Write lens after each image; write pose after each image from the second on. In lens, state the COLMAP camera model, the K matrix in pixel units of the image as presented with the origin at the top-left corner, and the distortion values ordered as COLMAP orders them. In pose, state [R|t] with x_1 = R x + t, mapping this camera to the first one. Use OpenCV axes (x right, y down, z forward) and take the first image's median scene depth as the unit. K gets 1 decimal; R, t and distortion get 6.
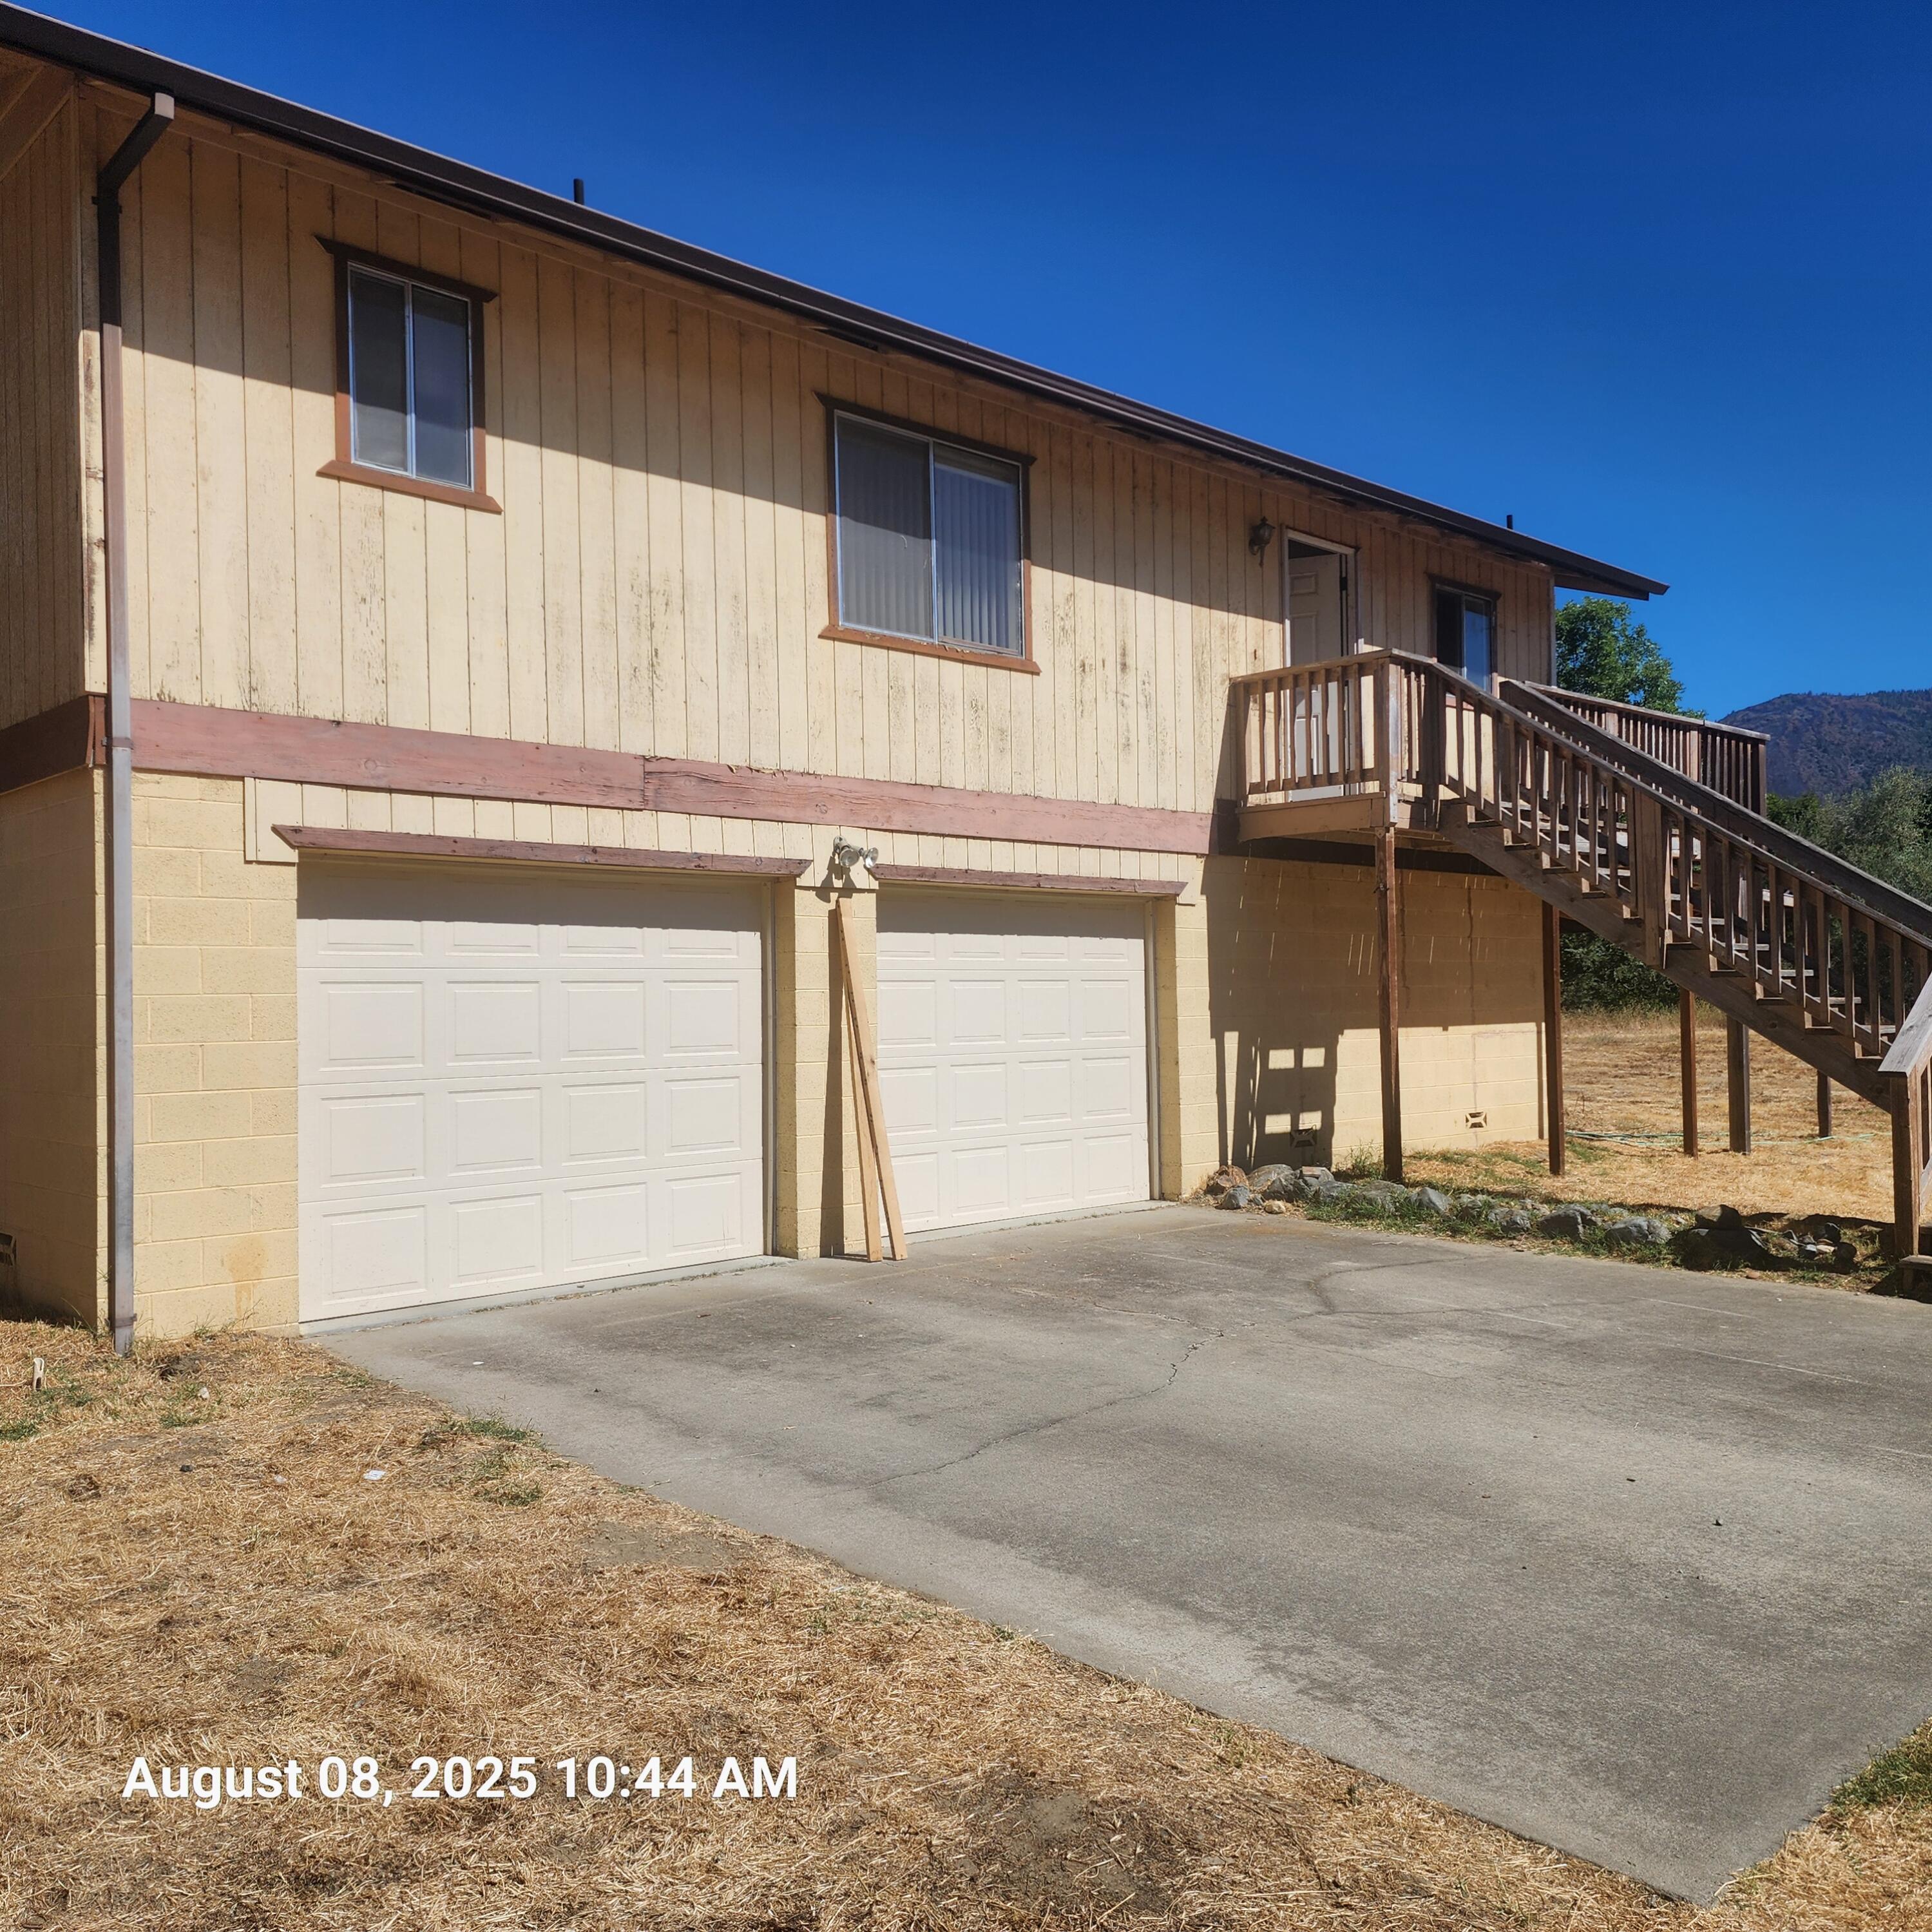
lens RADIAL K [[1637.5, 0, 966.0], [0, 1637.5, 966.0], [0, 0, 1]] dist [0.002256, 0.000562]
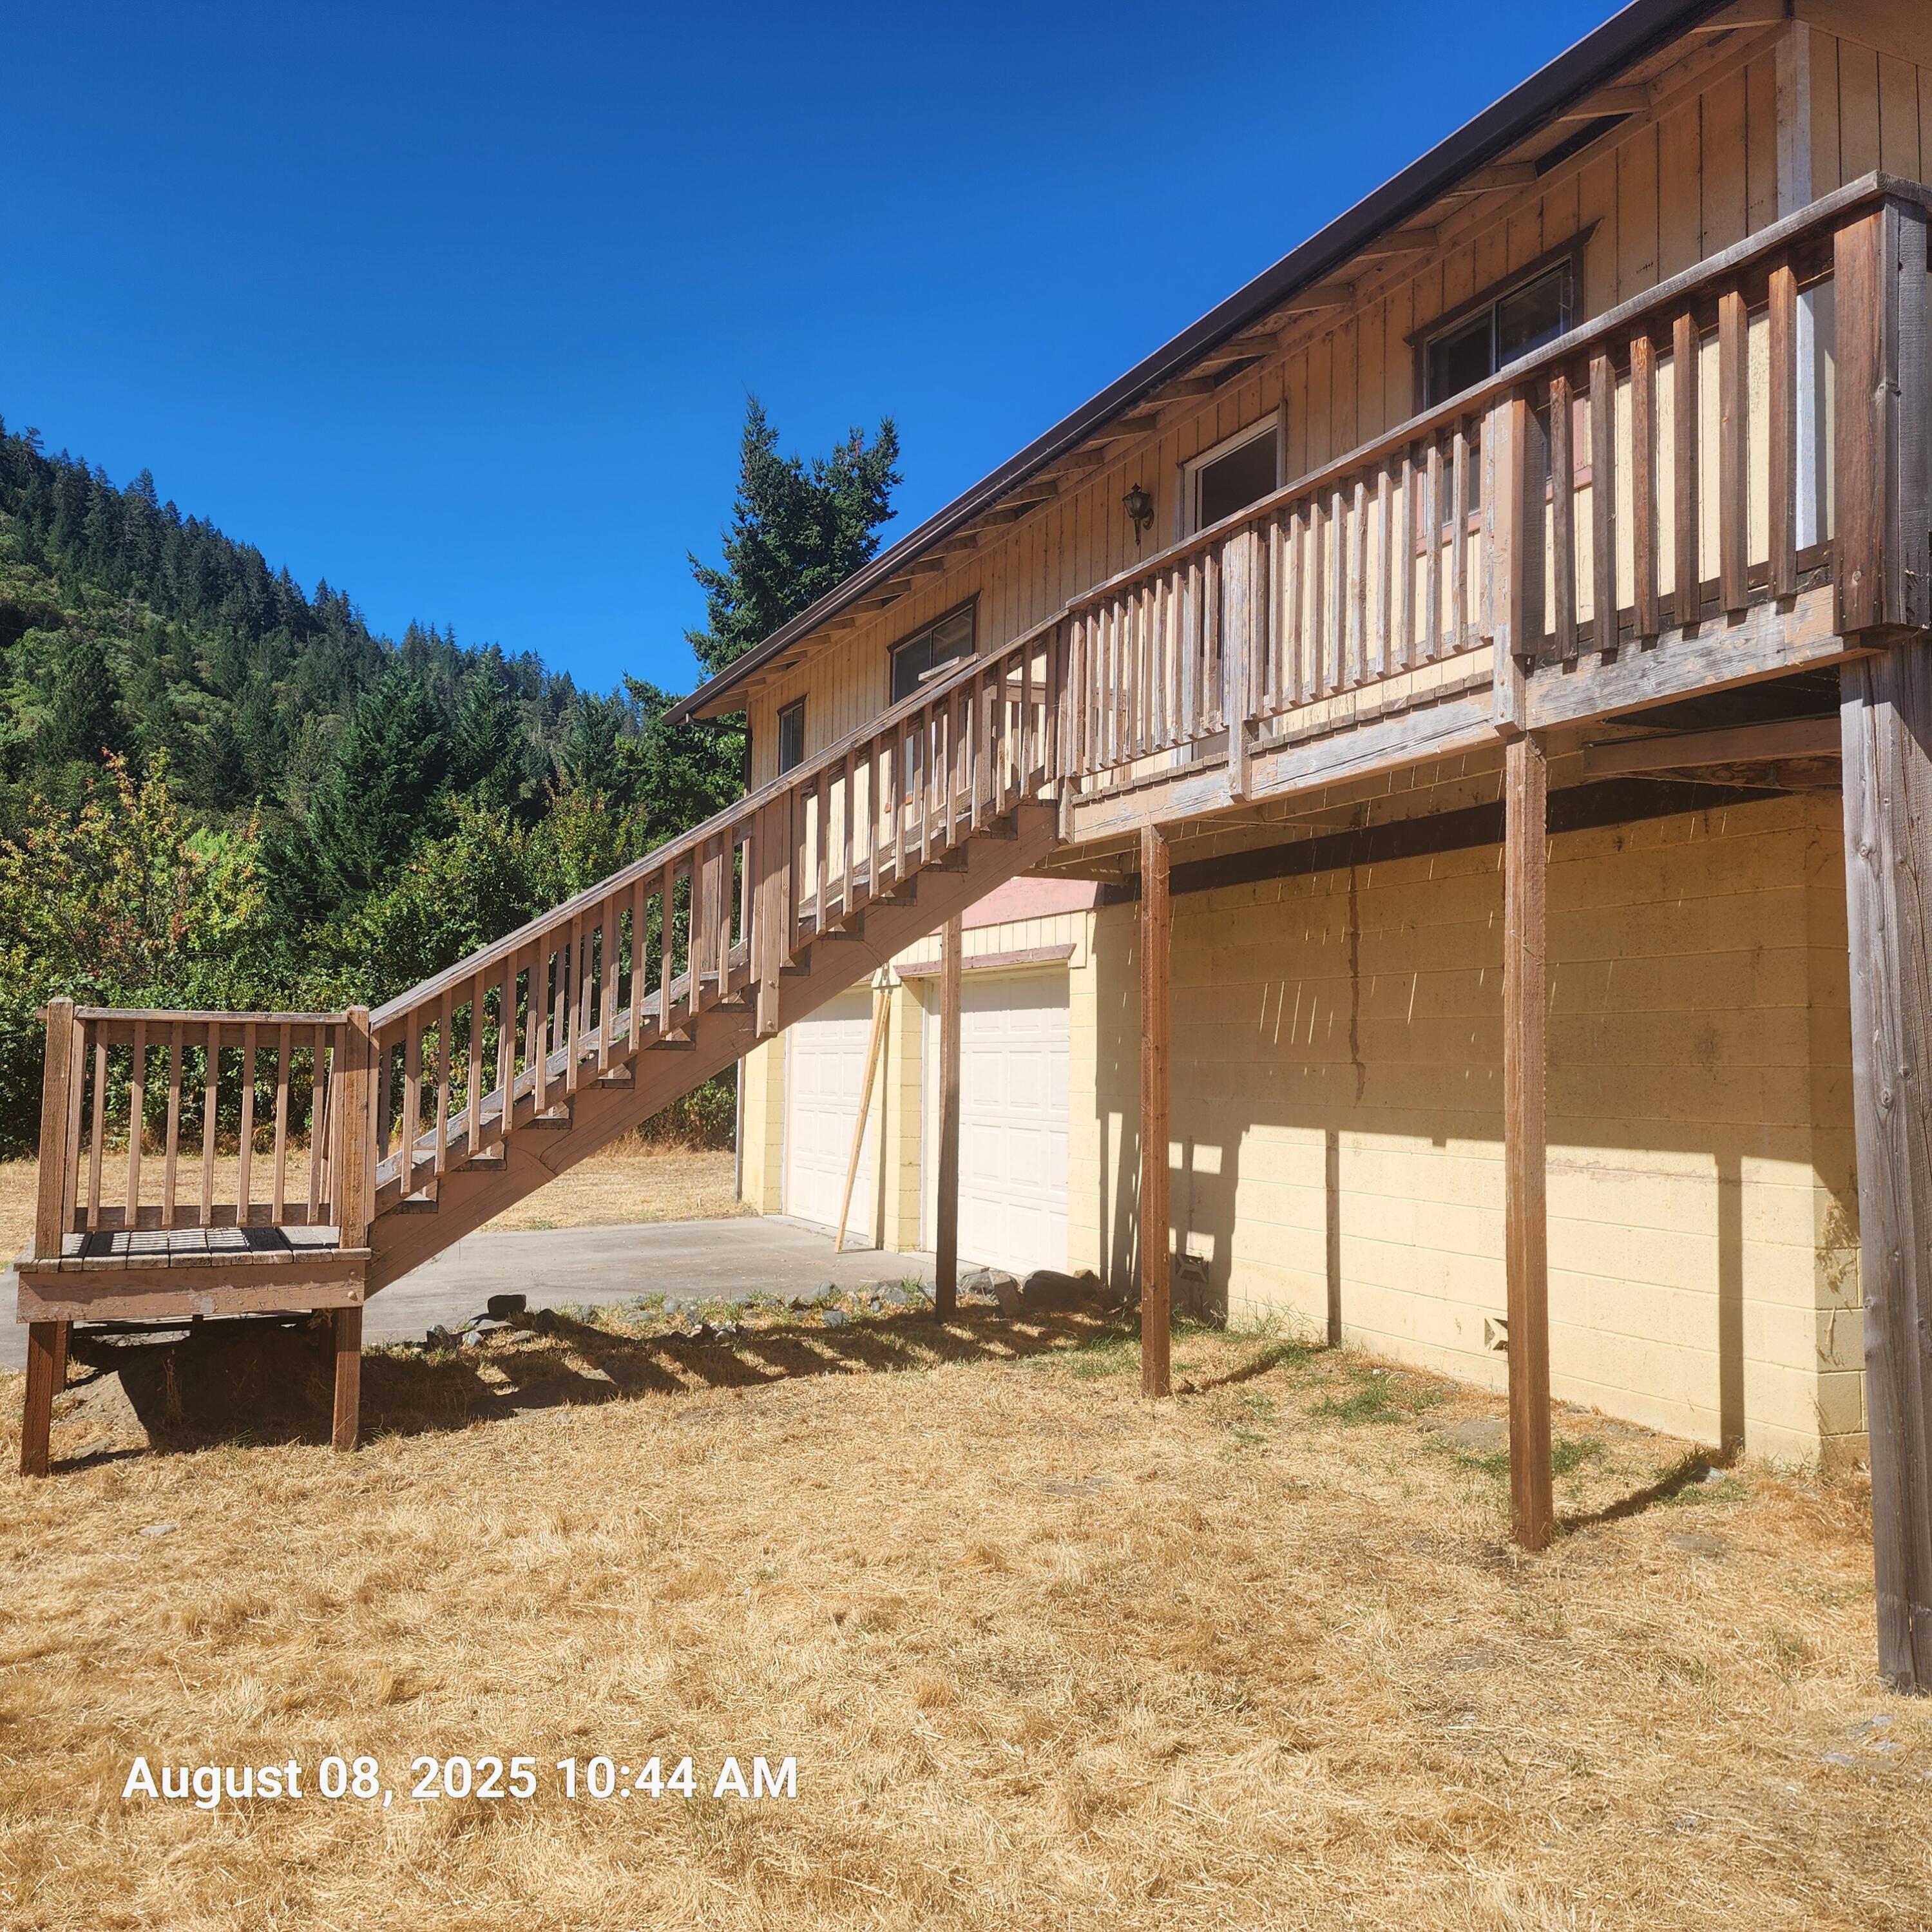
lens RADIAL K [[1637.5, 0, 966.0], [0, 1637.5, 966.0], [0, 0, 1]] dist [0.002256, 0.000562]
pose [[-0.299134, -0.062804, -0.952142, 0.929515], [-0.010243, 0.997986, -0.062610, 0.017416], [0.954156, -0.008976, -0.299175, 1.109927]]
